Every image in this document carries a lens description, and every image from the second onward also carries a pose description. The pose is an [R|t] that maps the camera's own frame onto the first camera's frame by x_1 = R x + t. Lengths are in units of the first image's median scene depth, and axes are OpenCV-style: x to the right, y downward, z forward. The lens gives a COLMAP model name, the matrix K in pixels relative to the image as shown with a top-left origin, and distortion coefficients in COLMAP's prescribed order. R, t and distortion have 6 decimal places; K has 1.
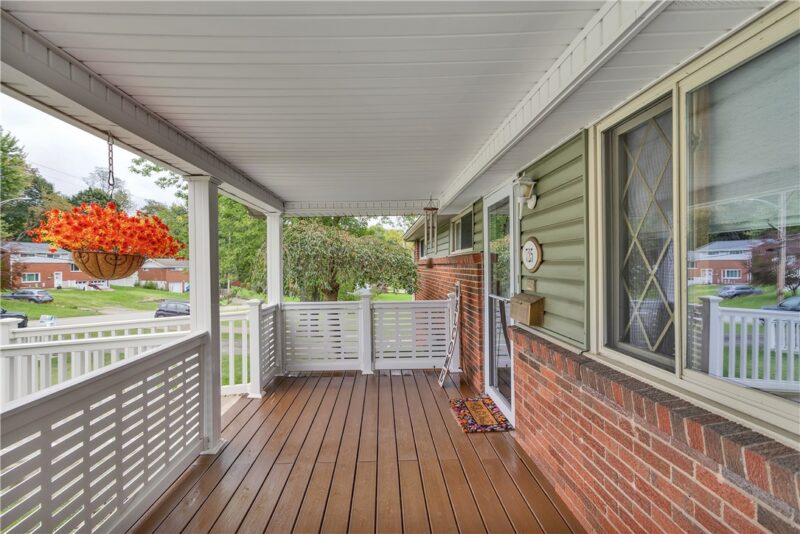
lens RADIAL K [[476.1, 0, 400.0], [0, 476.1, 267.0], [0, 0, 1]] dist [-0.000142, 0.000599]
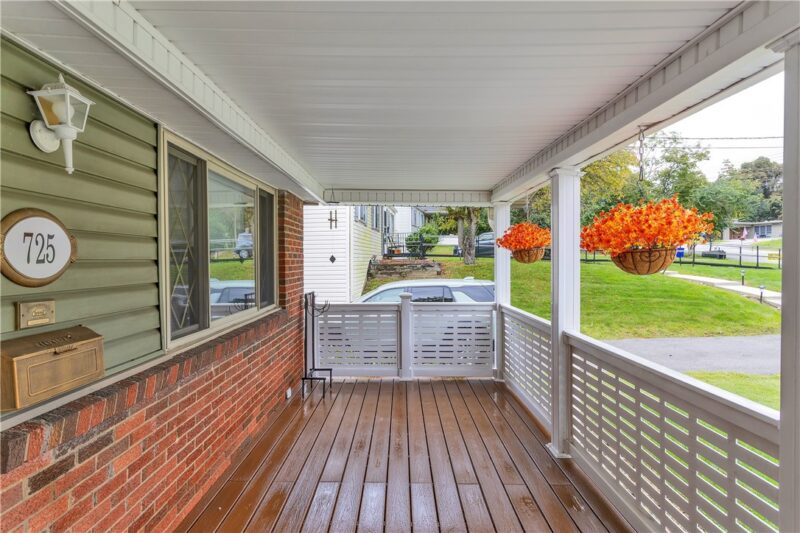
lens RADIAL K [[476.1, 0, 400.0], [0, 476.1, 266.5], [0, 0, 1]] dist [-0.000142, 0.000599]
pose [[-0.999192, 0.011183, 0.038595, -0.130185], [0.012027, 0.999692, 0.021704, -0.018601], [-0.038341, 0.022151, -0.999019, 1.960814]]
